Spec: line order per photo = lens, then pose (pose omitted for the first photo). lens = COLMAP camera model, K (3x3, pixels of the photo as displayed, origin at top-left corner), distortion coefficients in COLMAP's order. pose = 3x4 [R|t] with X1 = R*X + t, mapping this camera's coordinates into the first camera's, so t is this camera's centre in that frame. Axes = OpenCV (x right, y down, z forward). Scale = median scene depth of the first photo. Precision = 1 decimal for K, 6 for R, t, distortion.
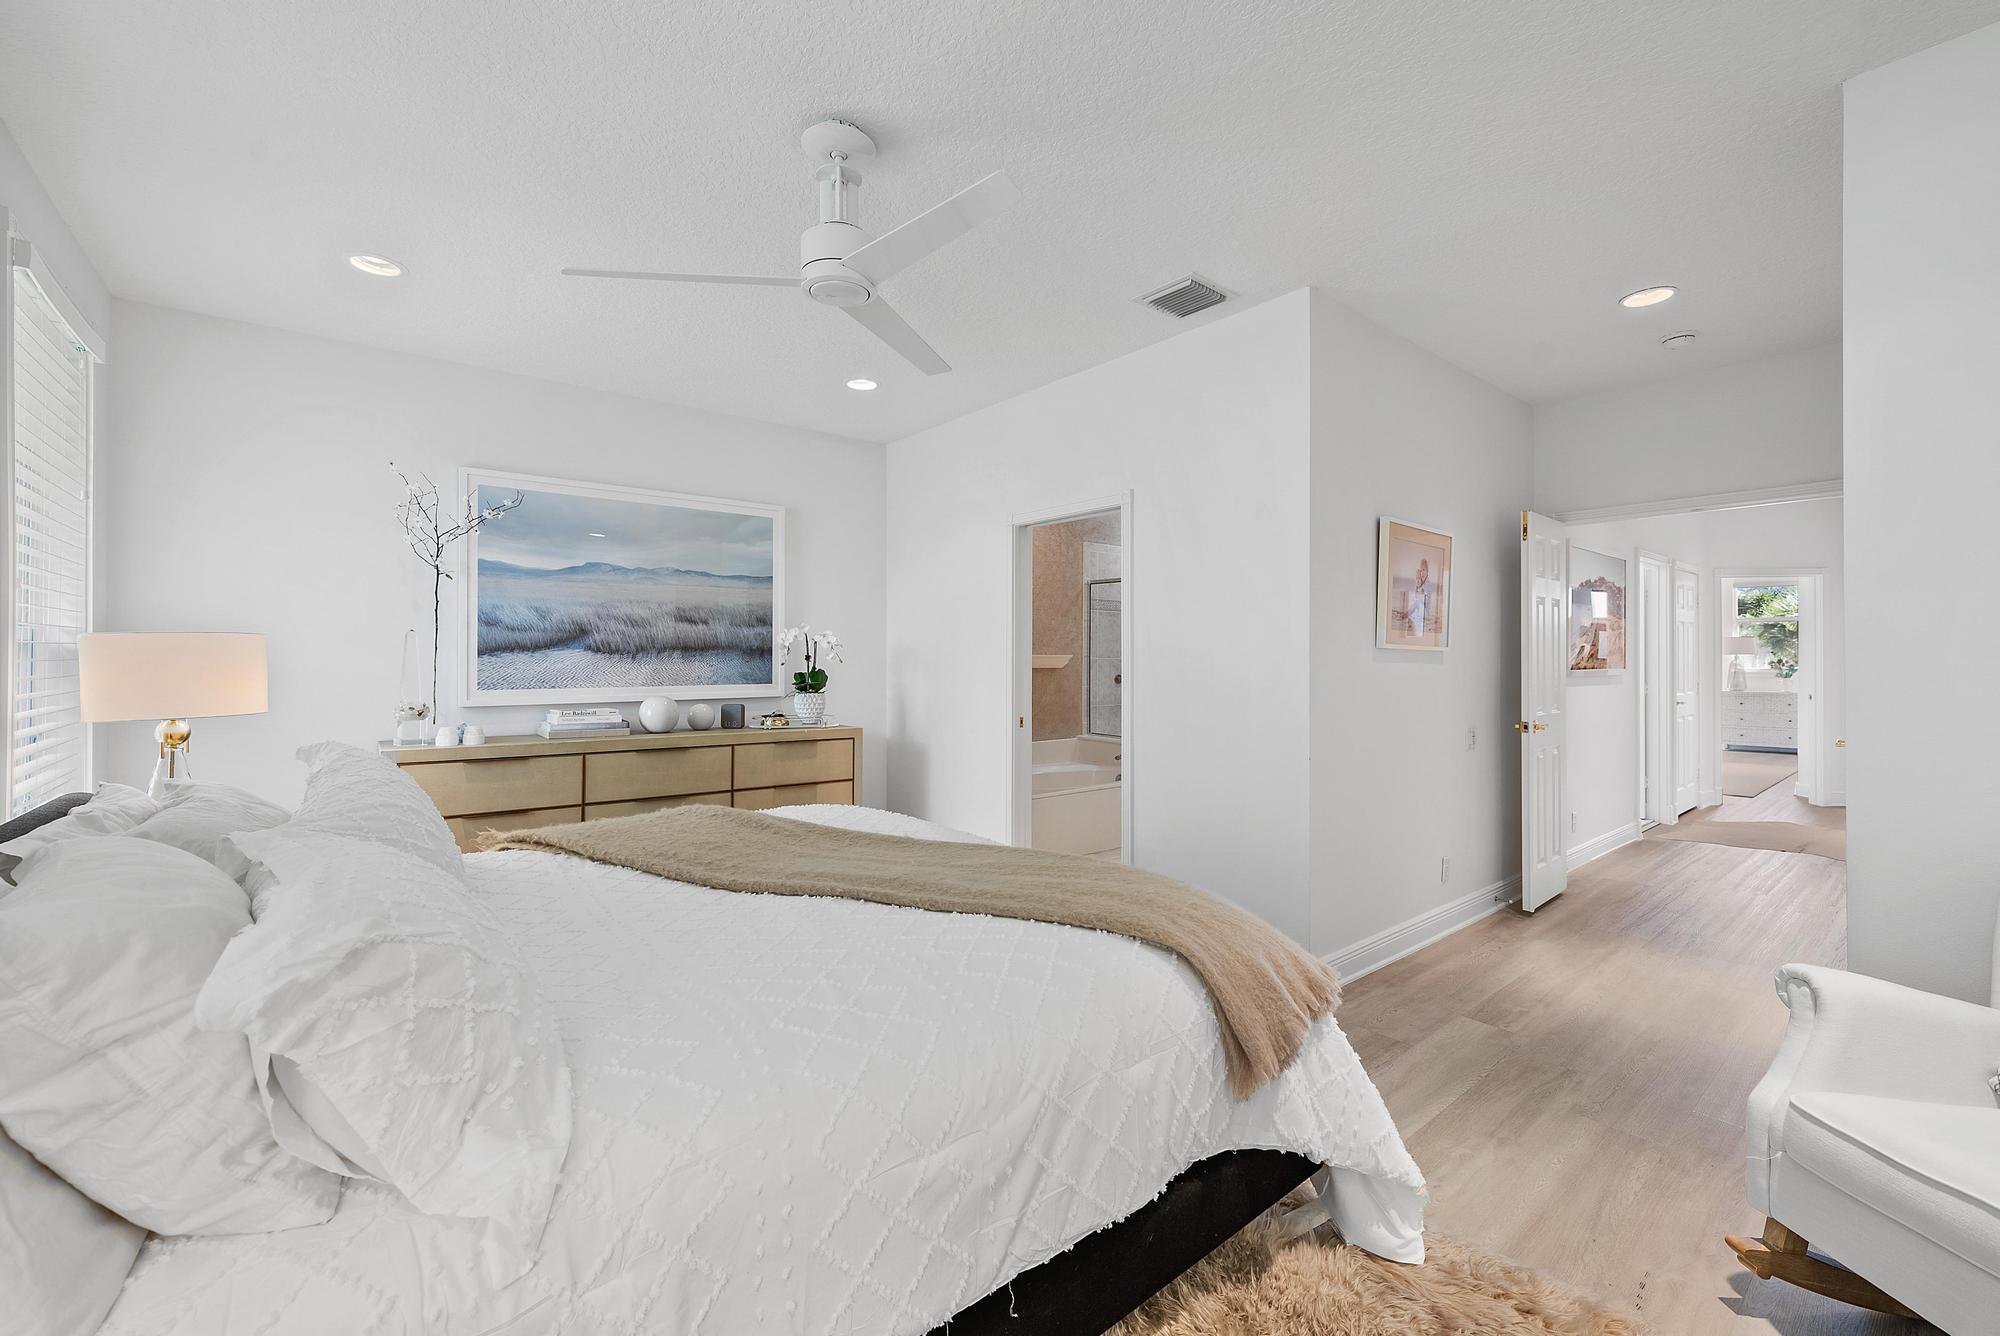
lens RADIAL K [[844.4, 0, 1007.5], [0, 844.4, 654.4], [0, 0, 1]] dist [-0.003889, -0.000333]
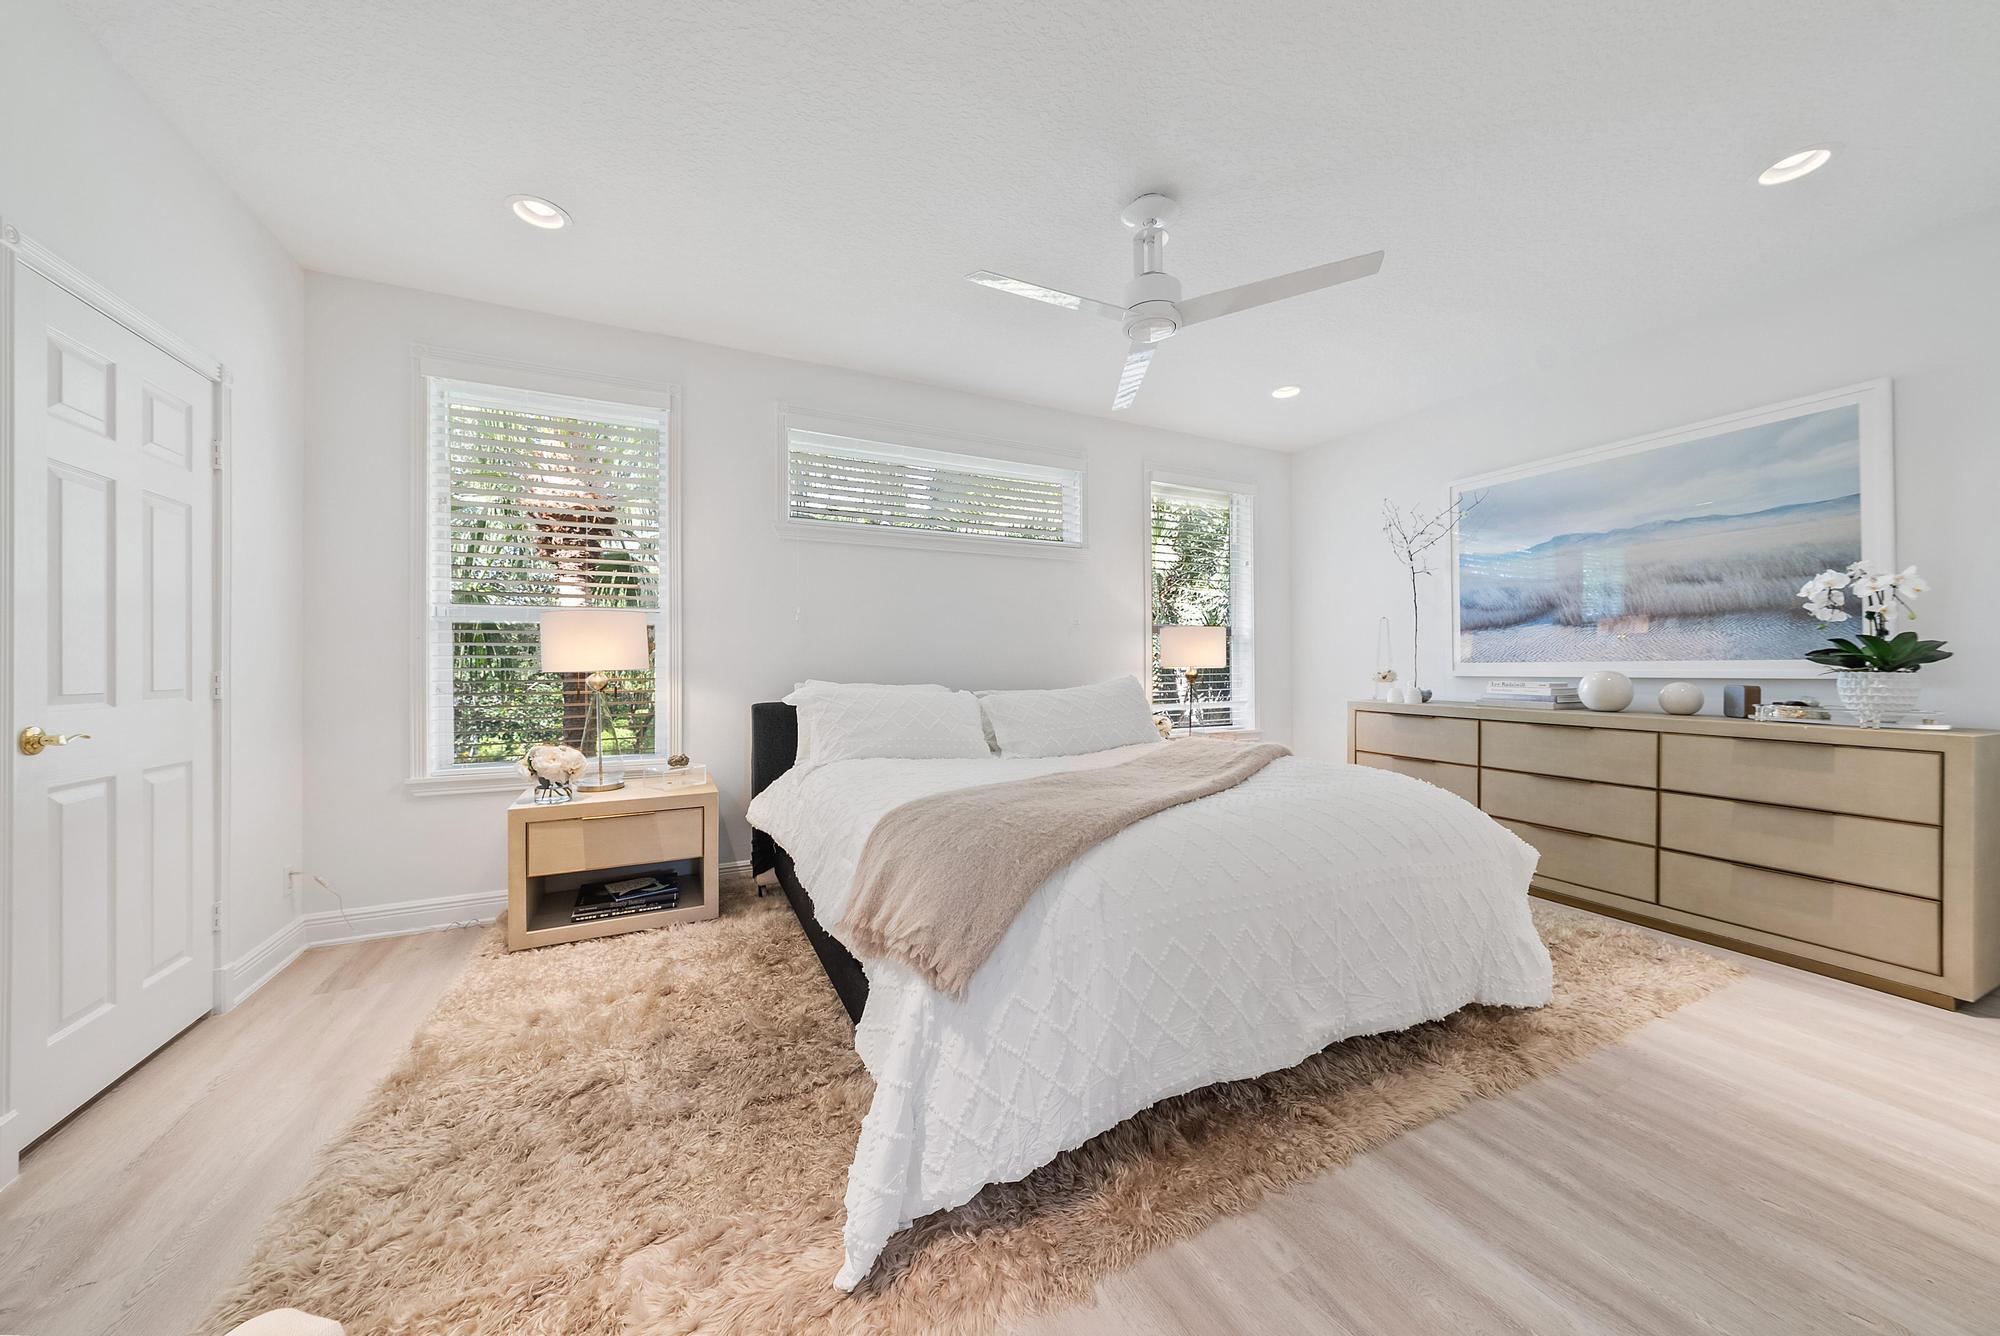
lens RADIAL K [[707.4, 0, 1001.2], [0, 707.4, 665.2], [0, 0, 1]] dist [-0.001371, 0.000061]
pose [[-0.253037, -0.005291, -0.967442, 0.477695], [0.006312, 0.999955, -0.007120, 0.045355], [0.967436, -0.007908, -0.252992, 0.574809]]
